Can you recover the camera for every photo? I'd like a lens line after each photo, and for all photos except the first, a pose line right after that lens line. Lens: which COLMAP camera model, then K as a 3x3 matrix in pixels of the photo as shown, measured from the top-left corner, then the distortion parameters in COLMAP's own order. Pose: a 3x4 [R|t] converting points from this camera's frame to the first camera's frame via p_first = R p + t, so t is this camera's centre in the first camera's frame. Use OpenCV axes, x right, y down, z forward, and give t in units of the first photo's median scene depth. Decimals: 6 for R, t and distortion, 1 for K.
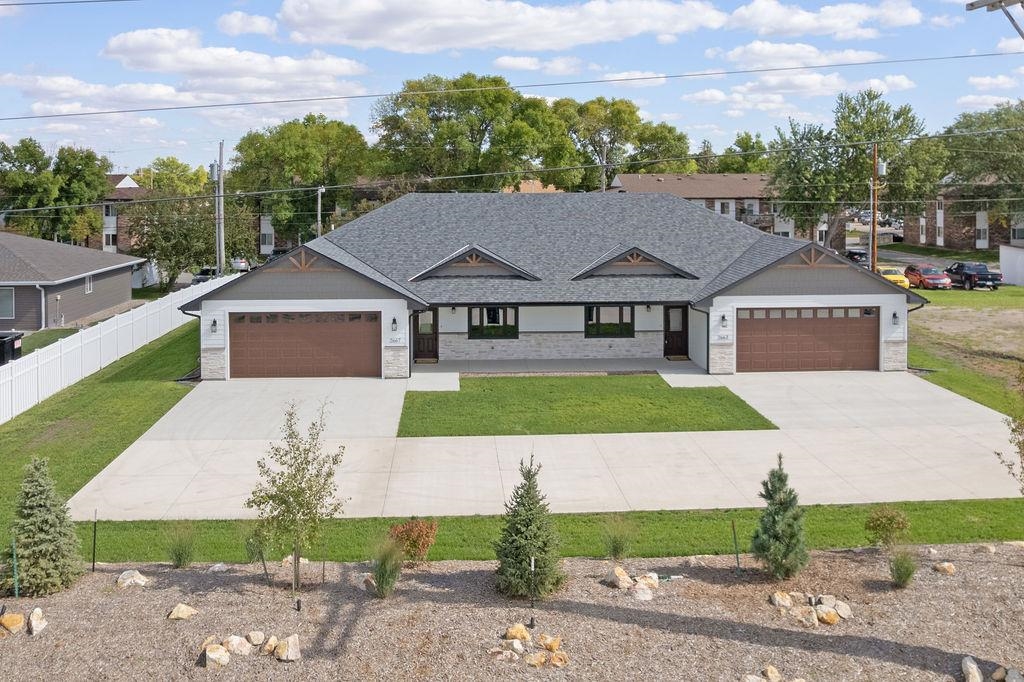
lens RADIAL K [[948.2, 0, 484.2], [0, 948.2, 183.0], [0, 0, 1]] dist [-0.051585, 0.010443]
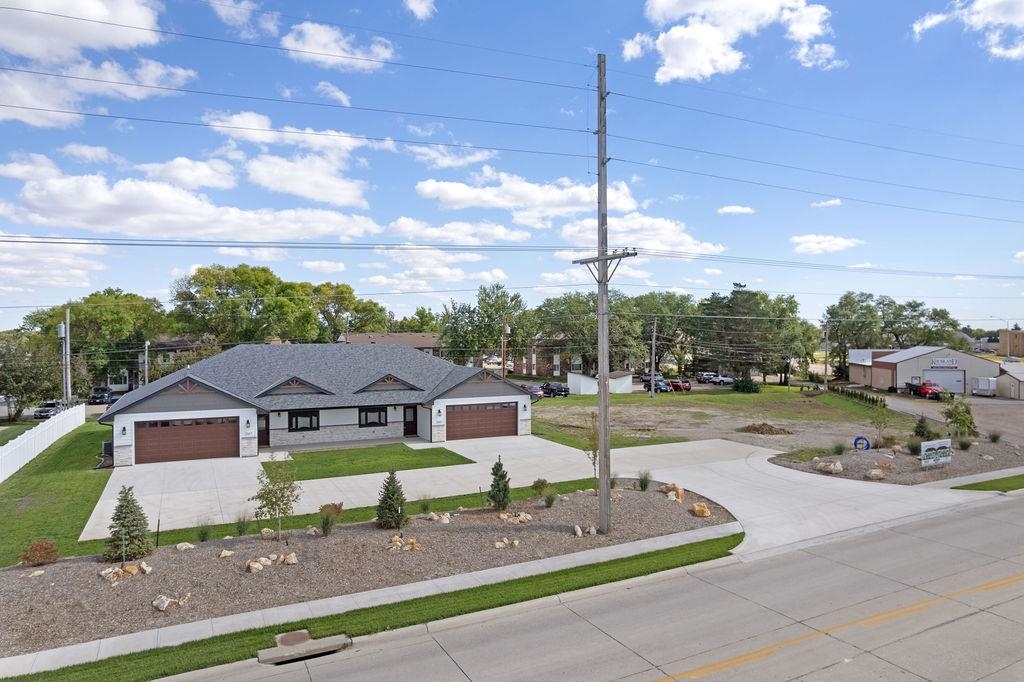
lens RADIAL K [[653.0, 0, 512.0], [0, 653.0, 341.0], [0, 0, 1]] dist [-0.048022, 0.000527]
pose [[0.908656, -0.003399, 0.417531, -0.134057], [0.002605, 0.999994, 0.002471, 0.004360], [-0.417537, -0.001157, 0.908659, -0.188292]]
